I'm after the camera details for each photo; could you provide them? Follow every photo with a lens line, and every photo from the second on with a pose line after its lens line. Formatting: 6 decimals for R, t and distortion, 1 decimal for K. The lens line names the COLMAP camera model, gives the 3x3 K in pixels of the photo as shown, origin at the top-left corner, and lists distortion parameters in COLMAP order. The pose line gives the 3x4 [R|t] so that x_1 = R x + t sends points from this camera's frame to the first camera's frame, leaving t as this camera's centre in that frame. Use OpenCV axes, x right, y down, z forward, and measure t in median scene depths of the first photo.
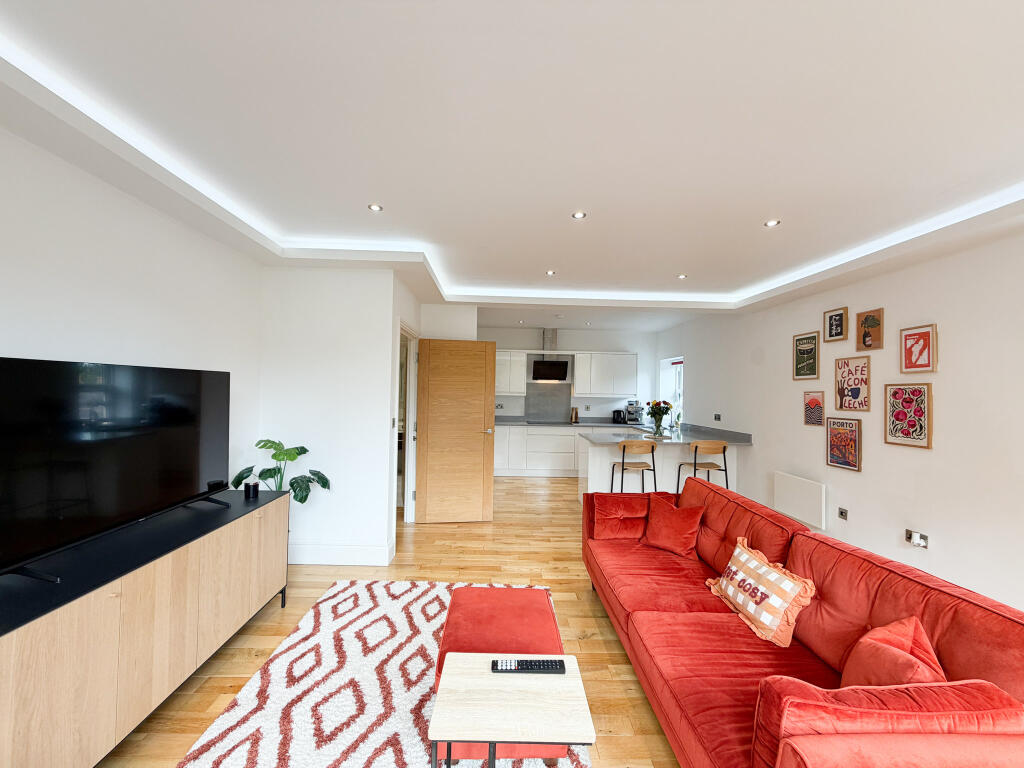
lens RADIAL K [[407.3, 0, 509.2], [0, 407.3, 386.9], [0, 0, 1]] dist [-0.001150, 0.000384]
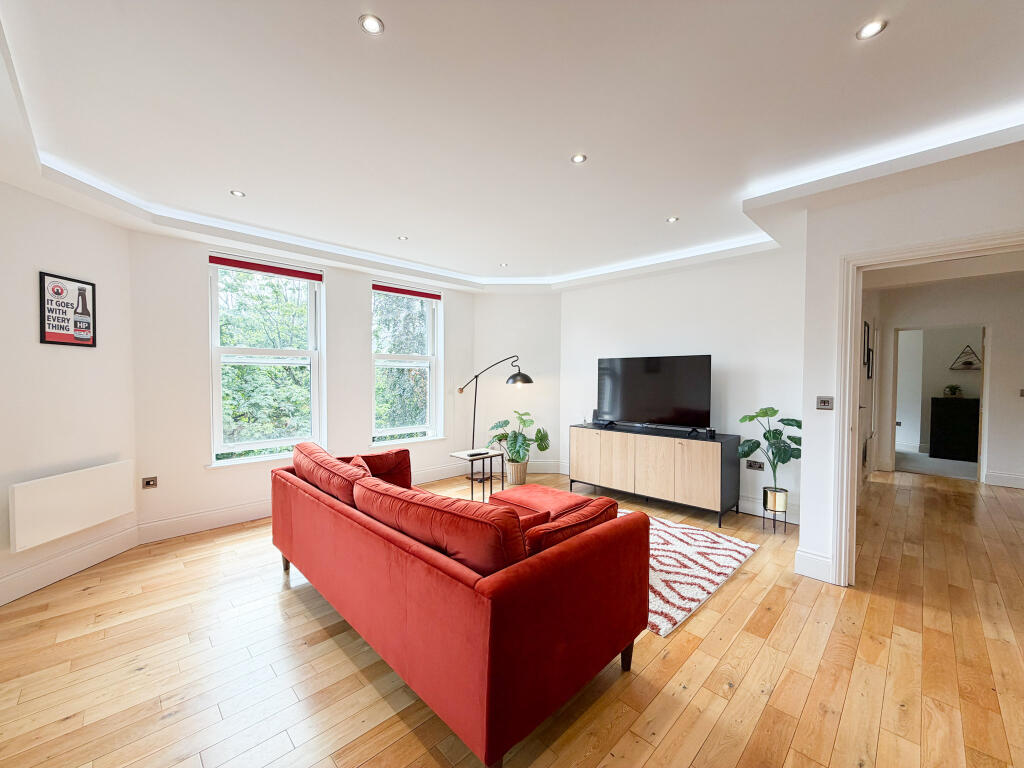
lens RADIAL K [[407.3, 0, 509.2], [0, 407.3, 387.2], [0, 0, 1]] dist [-0.001150, 0.000384]
pose [[-0.730683, -0.002373, -0.682713, 0.673141], [-0.010605, 0.999913, 0.007874, 0.061390], [0.682634, 0.012993, -0.730645, 1.169821]]
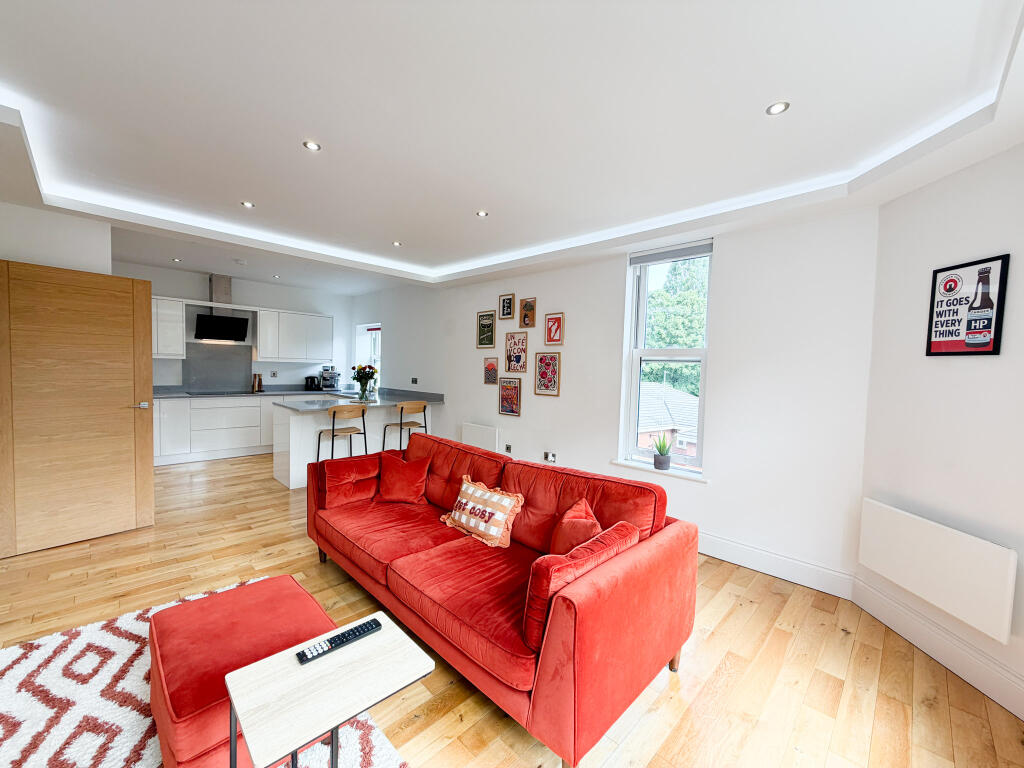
lens RADIAL K [[407.3, 0, 510.0], [0, 407.3, 386.5], [0, 0, 1]] dist [-0.001150, 0.000384]
pose [[0.721665, -0.029705, 0.691605, -0.104165], [-0.023253, 0.997475, 0.067107, 0.015808], [-0.691852, -0.064511, 0.719152, 0.039376]]
